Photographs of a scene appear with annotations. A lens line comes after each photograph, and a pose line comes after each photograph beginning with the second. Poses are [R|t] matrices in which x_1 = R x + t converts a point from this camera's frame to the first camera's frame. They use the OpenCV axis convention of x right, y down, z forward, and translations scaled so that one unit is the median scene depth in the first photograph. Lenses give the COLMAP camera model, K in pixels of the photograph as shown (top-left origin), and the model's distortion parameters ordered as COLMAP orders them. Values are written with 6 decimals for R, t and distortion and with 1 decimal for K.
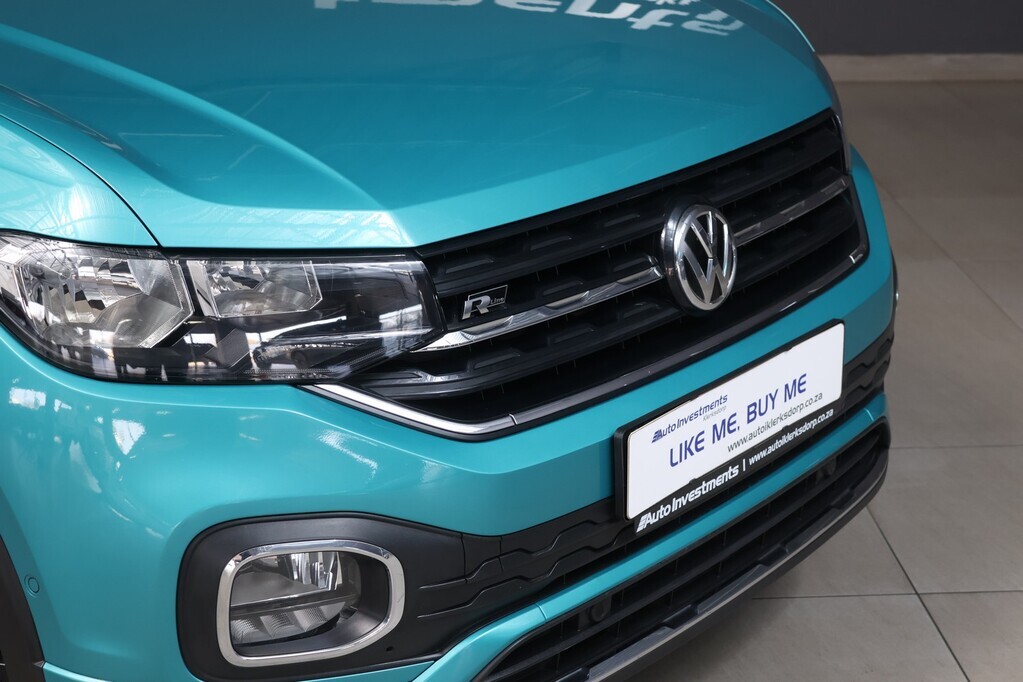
lens RADIAL K [[1825.1, 0, 511.3], [0, 1825.1, 338.0], [0, 0, 1]] dist [-0.014994, 0.000000]
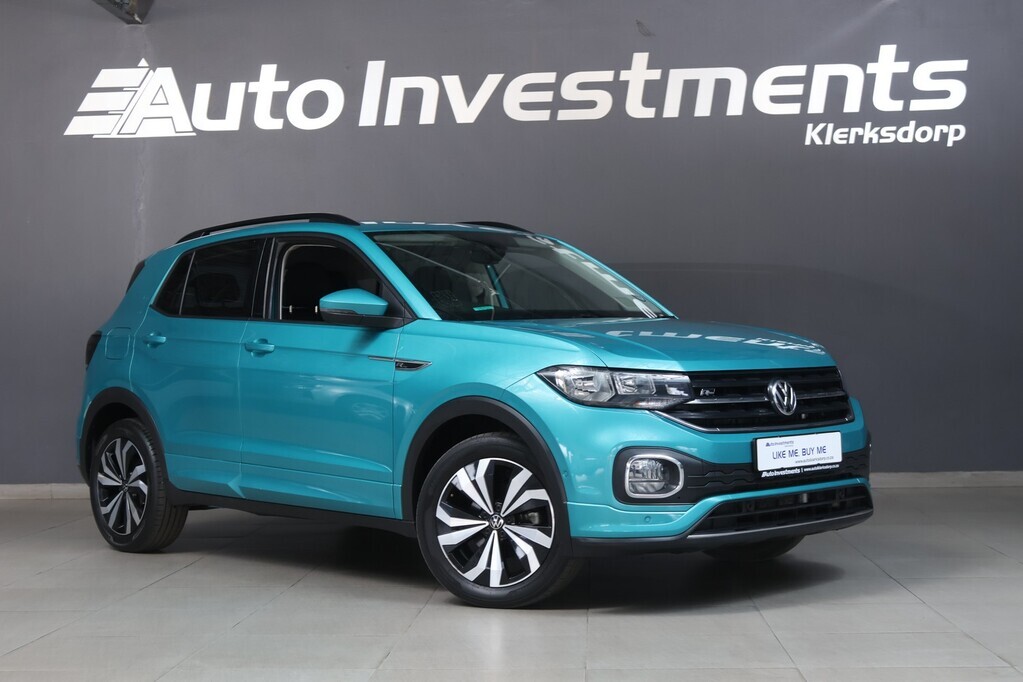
lens RADIAL K [[1621.5, 0, 509.6], [0, 1621.5, 336.2], [0, 0, 1]] dist [-0.018988, 0.000000]
pose [[0.992681, -0.024144, -0.118326, -0.019647], [-0.018946, 0.936542, -0.350043, 0.822543], [0.119269, 0.349723, 0.929230, -1.556857]]
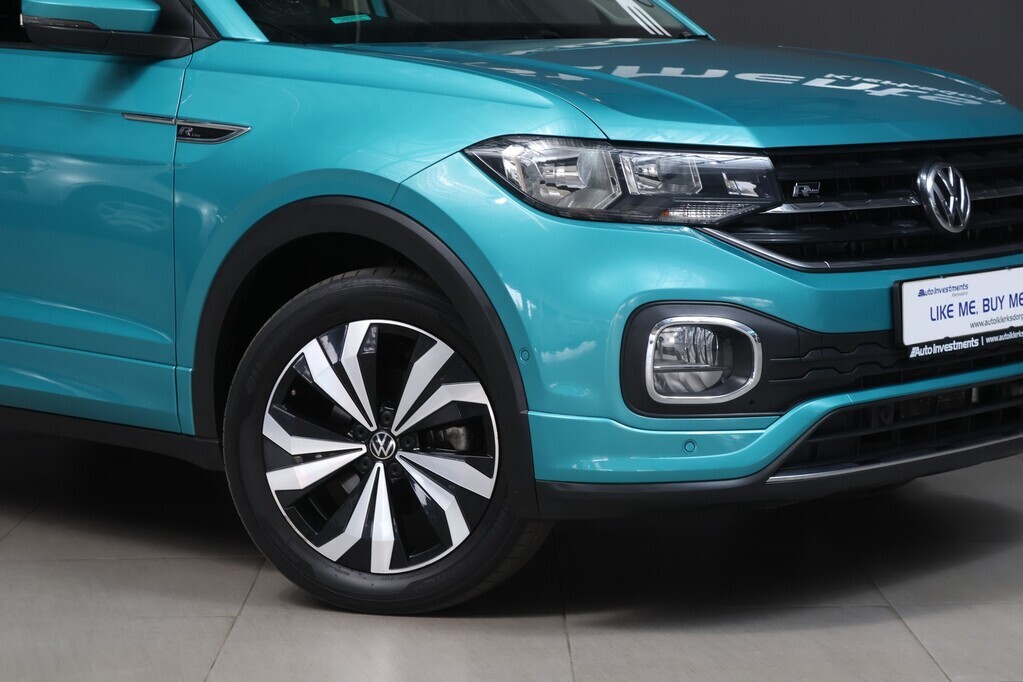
lens RADIAL K [[2432.2, 0, 517.6], [0, 2432.2, 344.9], [0, 0, 1]] dist [0.111078, 0.000000]
pose [[0.998339, -0.015371, -0.055532, -0.139950], [0.001435, 0.970098, -0.242708, 0.582978], [0.057602, 0.242225, 0.968509, -0.941211]]
